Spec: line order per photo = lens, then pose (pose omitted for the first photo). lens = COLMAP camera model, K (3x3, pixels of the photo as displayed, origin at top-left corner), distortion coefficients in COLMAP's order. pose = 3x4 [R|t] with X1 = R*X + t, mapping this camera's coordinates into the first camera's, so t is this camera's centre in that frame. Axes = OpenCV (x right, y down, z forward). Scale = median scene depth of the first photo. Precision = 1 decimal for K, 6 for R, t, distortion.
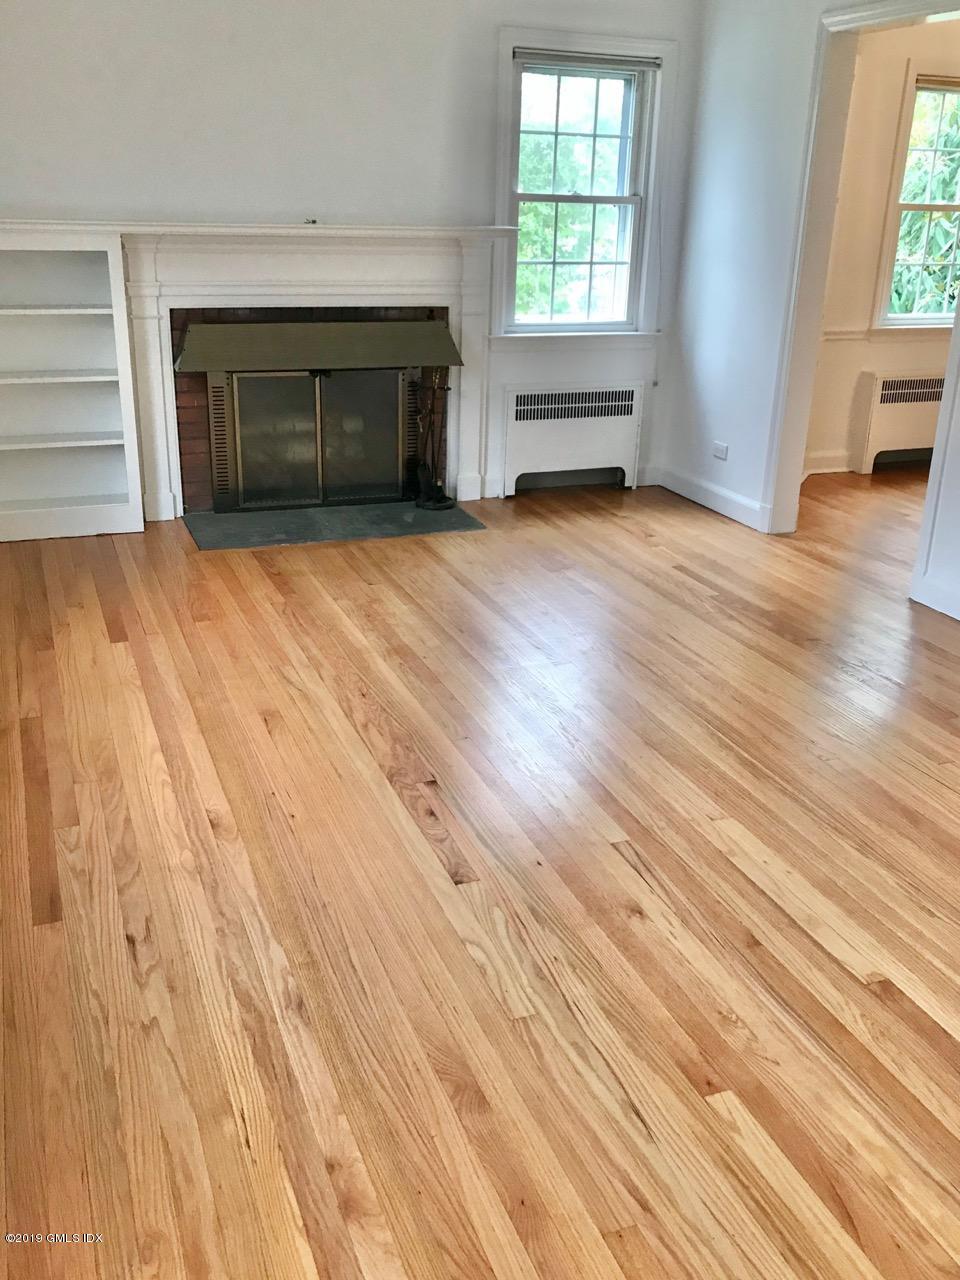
lens RADIAL K [[1098.6, 0, 475.5], [0, 1098.6, 634.5], [0, 0, 1]] dist [0.007648, -0.001918]
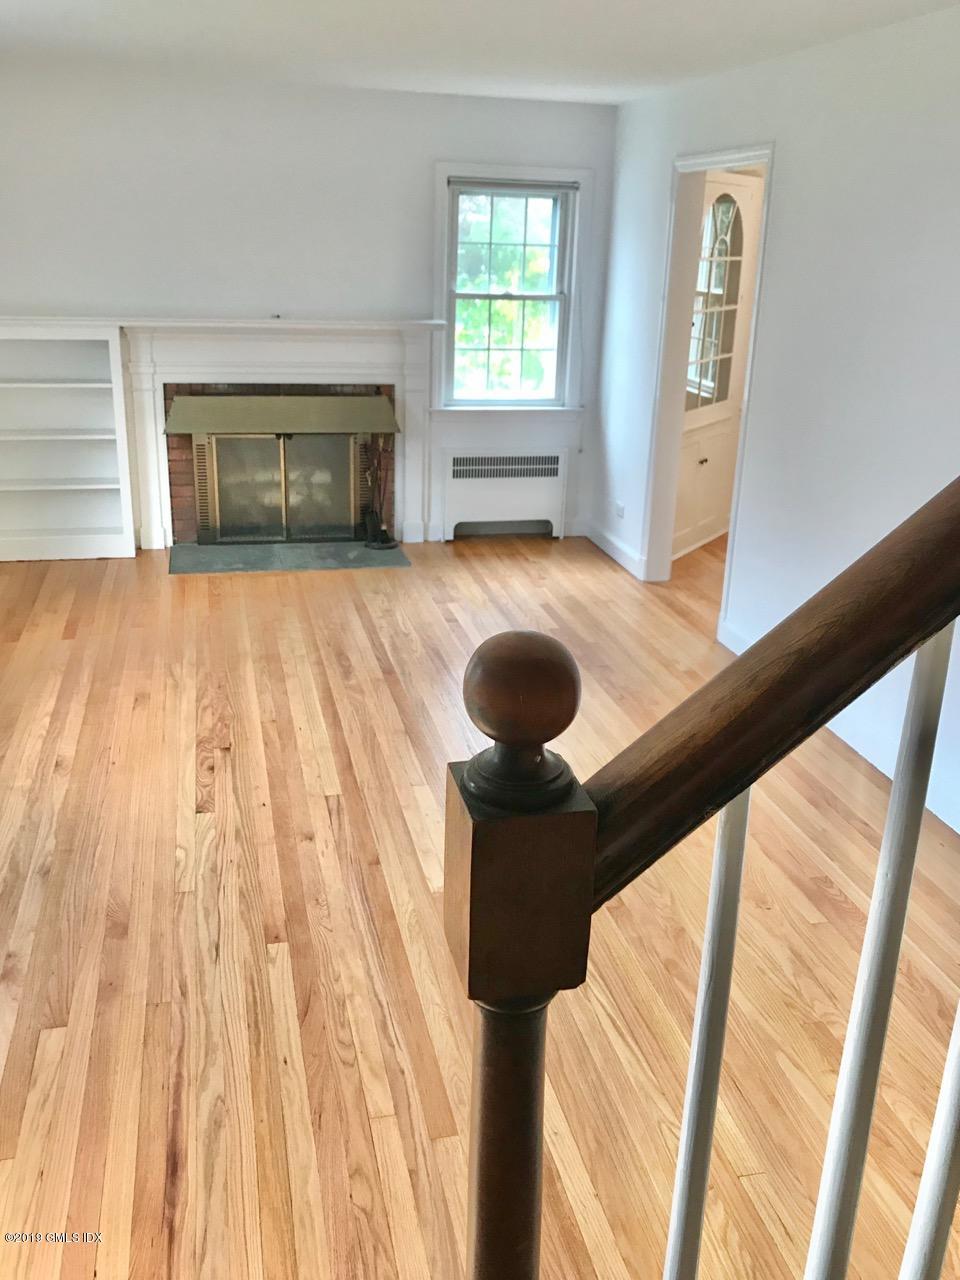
lens RADIAL K [[1065.0, 0, 486.7], [0, 1065.0, 640.0], [0, 0, 1]] dist [0.035572, -0.034897]
pose [[0.991088, 0.051606, -0.122807, 0.256970], [-0.054496, 0.998308, -0.020296, 0.004694], [0.121552, 0.026808, 0.992223, -0.171790]]
